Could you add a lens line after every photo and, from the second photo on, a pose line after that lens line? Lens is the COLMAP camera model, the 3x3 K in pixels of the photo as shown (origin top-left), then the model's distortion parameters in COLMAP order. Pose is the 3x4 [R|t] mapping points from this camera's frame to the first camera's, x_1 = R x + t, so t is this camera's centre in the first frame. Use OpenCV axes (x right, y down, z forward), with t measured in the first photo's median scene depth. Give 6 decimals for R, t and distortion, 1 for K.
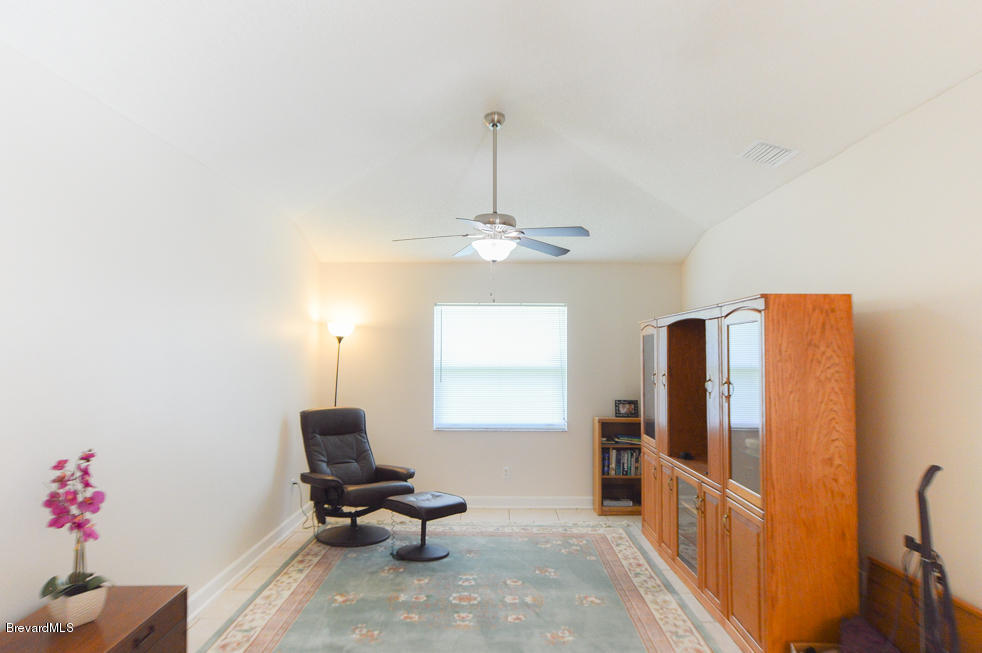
lens RADIAL K [[651.0, 0, 491.0], [0, 651.0, 326.5], [0, 0, 1]] dist [0.011578, 0.000570]
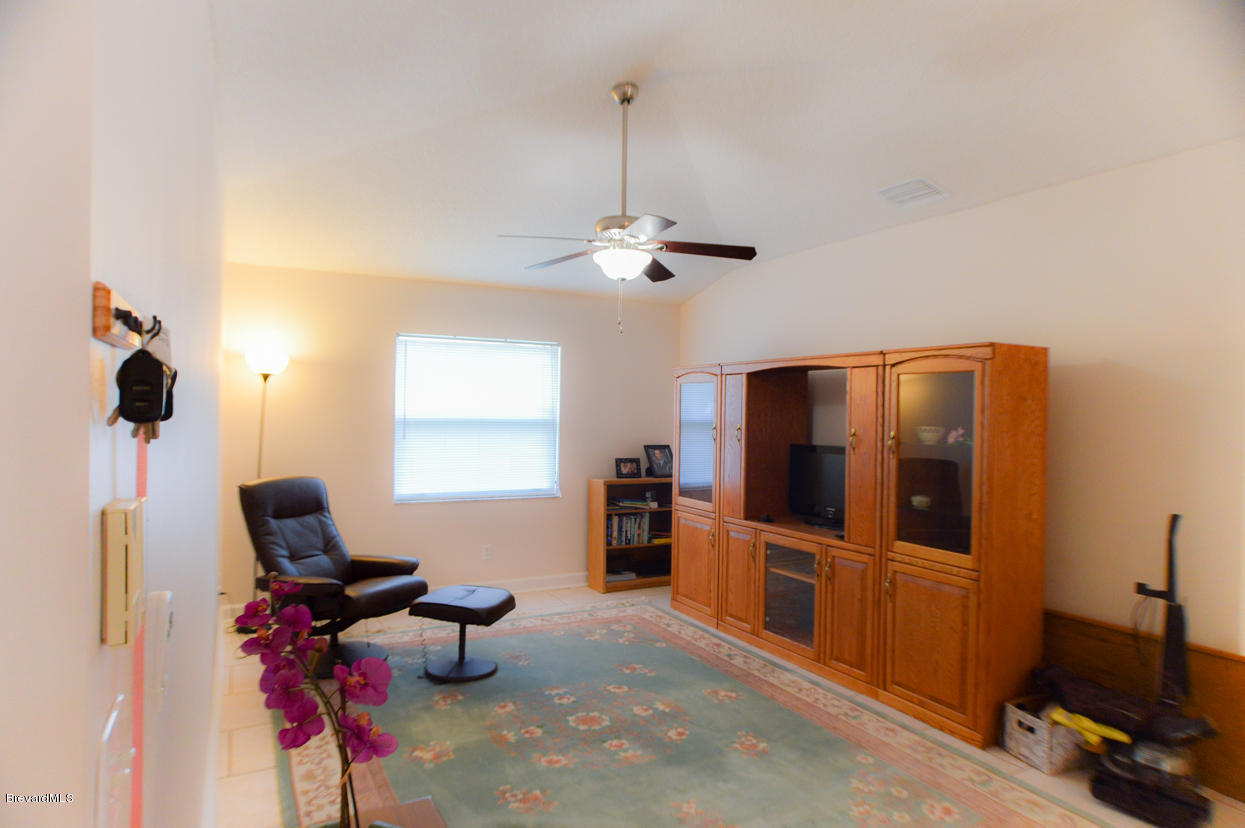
lens RADIAL K [[724.9, 0, 622.5], [0, 724.9, 414.0], [0, 0, 1]] dist [-0.004337, 0.000917]
pose [[0.881550, 0.011413, 0.471952, -0.341022], [-0.036113, 0.998409, 0.043311, 0.017045], [-0.470707, -0.055224, 0.880560, 0.212068]]
